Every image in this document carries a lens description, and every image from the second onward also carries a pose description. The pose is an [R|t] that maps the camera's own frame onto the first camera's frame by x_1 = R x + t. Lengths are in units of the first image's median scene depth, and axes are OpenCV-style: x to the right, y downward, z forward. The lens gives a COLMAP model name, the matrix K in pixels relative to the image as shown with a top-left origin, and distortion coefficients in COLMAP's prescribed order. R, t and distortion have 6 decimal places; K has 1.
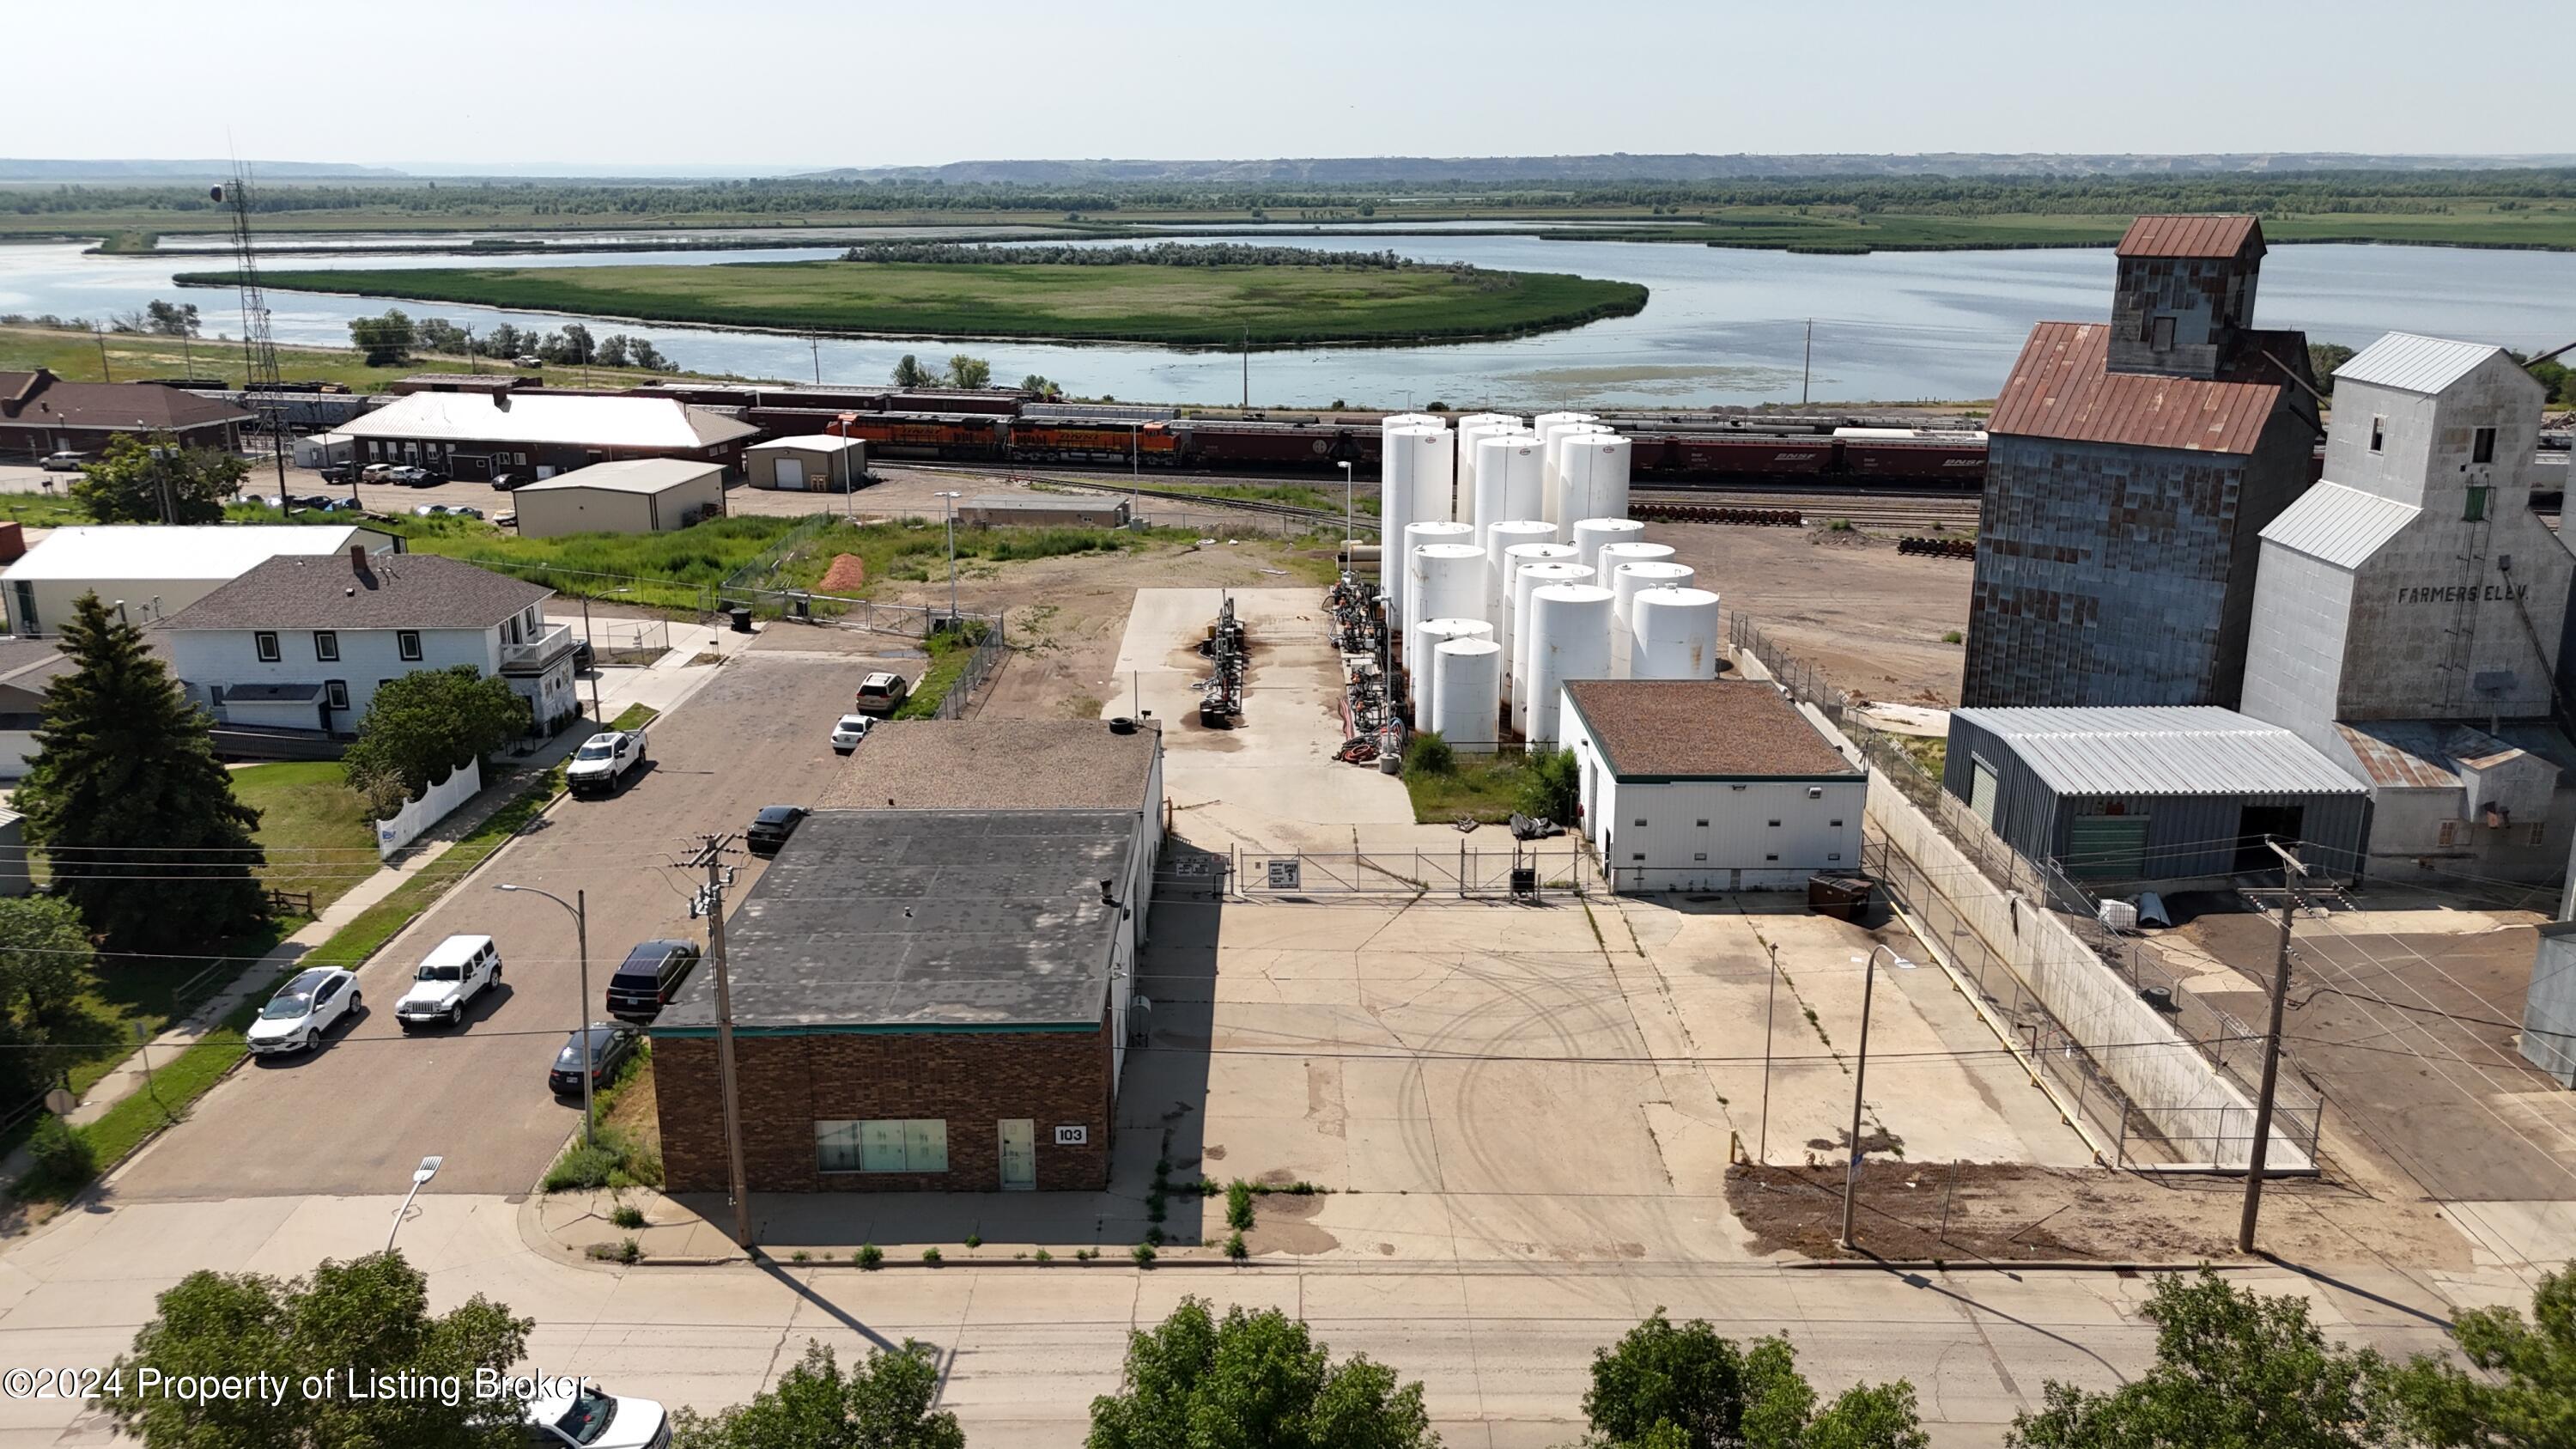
lens RADIAL K [[1899.2, 0, 1297.7], [0, 1899.2, 716.0], [0, 0, 1]] dist [0.070078, -0.066090]
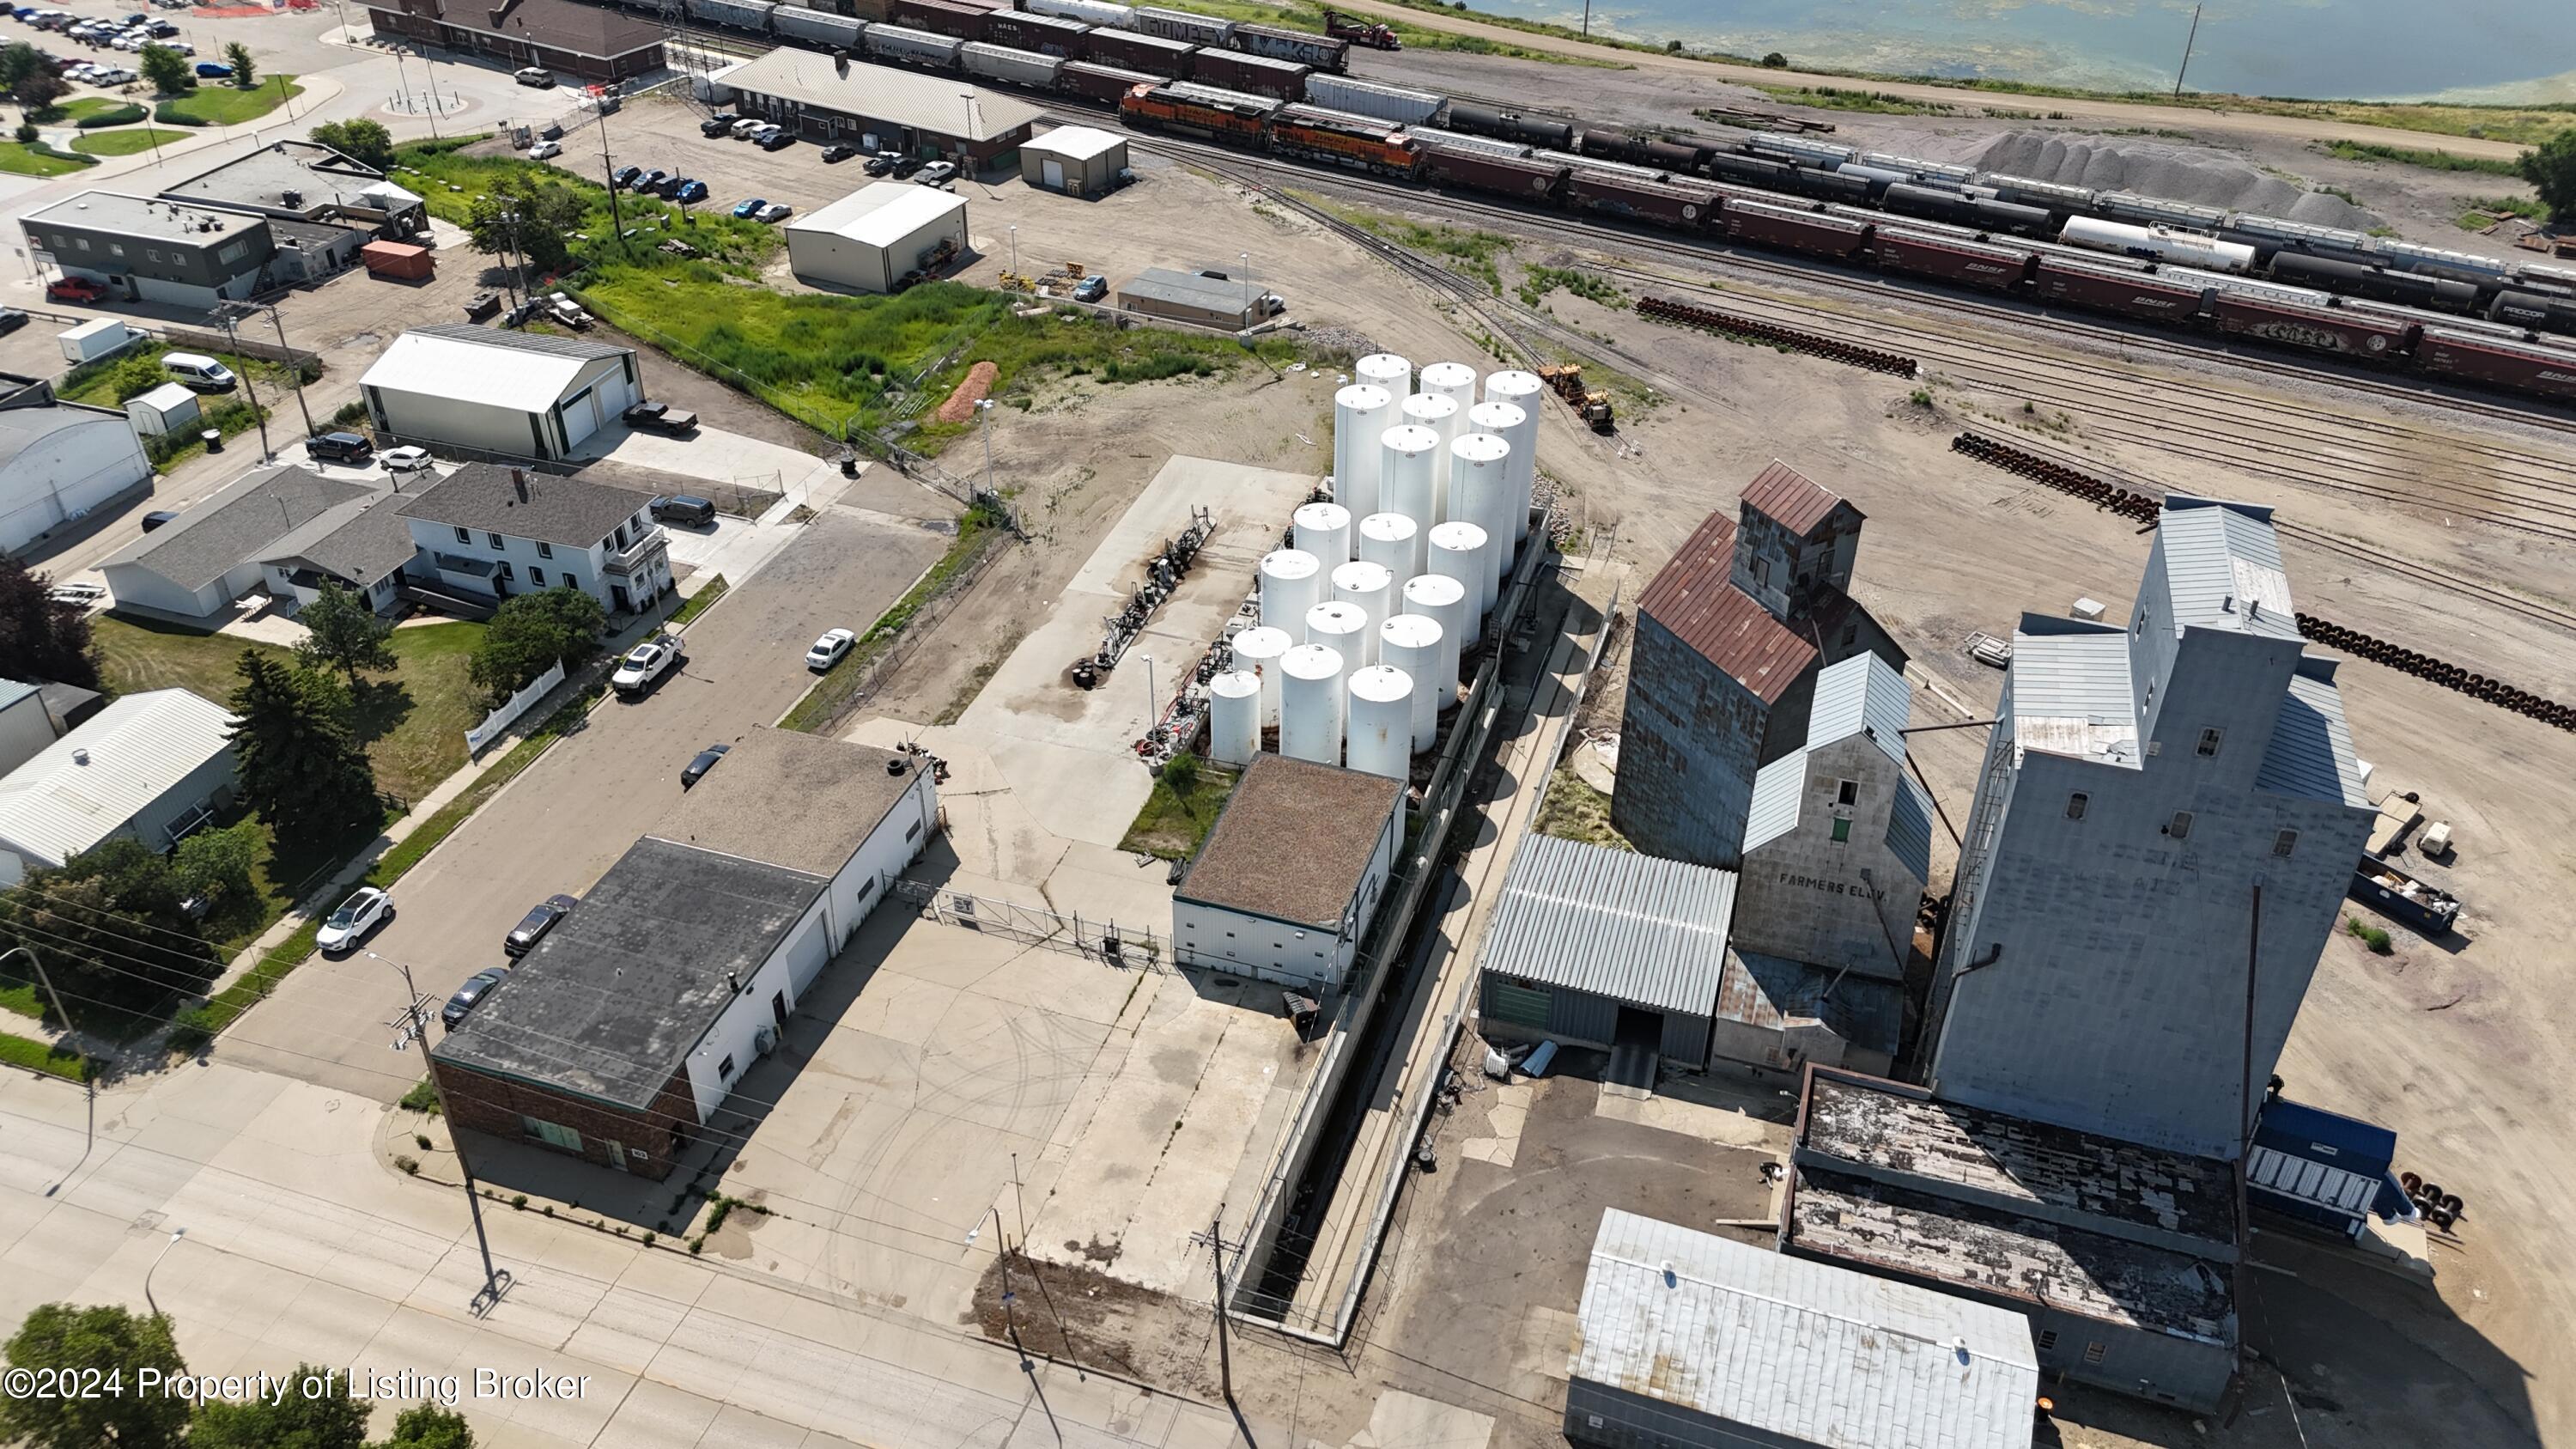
lens RADIAL K [[1899.2, 0, 1295.6], [0, 1899.2, 716.7], [0, 0, 1]] dist [0.070078, -0.066090]
pose [[0.948145, 0.187974, -0.256293, 0.499664], [-0.095836, 0.937916, 0.333360, -0.484488], [0.303044, -0.291511, 0.907296, -0.186532]]
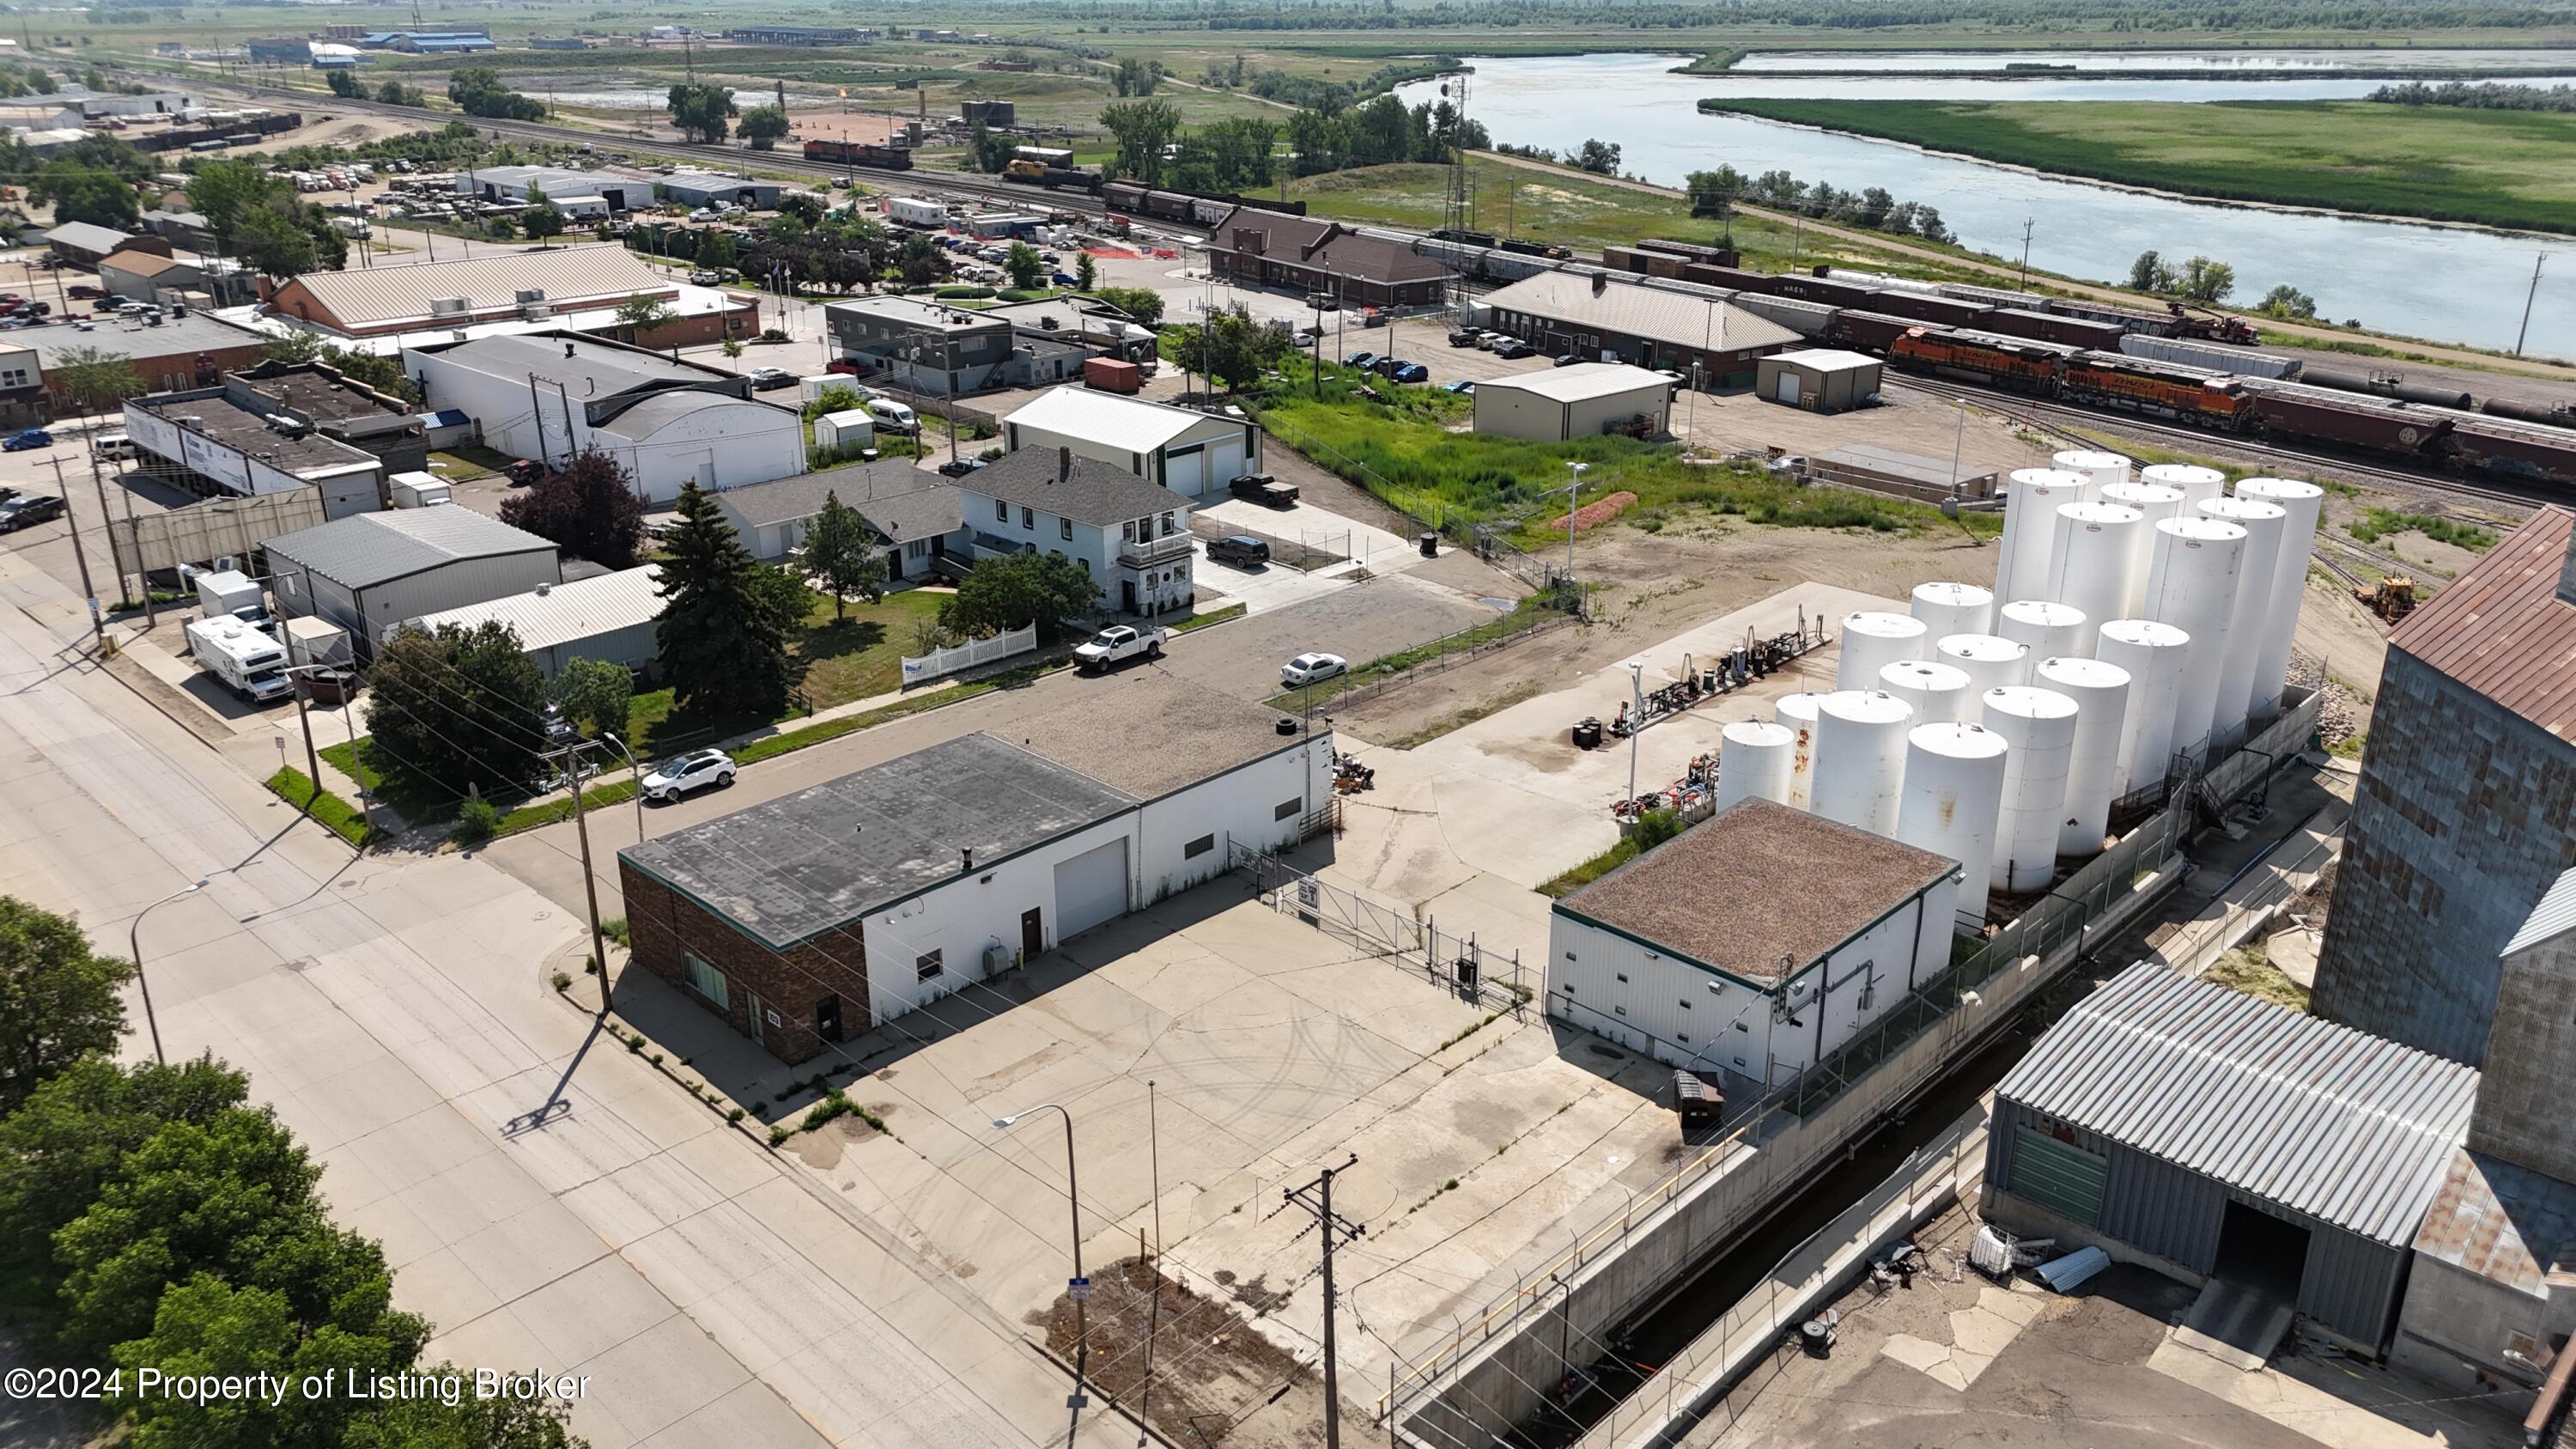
lens RADIAL K [[1899.2, 0, 1298.6], [0, 1899.2, 714.2], [0, 0, 1]] dist [0.070078, -0.066090]
pose [[0.711991, 0.251821, -0.655480, 0.590711], [-0.189798, 0.967752, 0.165628, -0.172415], [0.676051, 0.006483, 0.736826, 0.144853]]
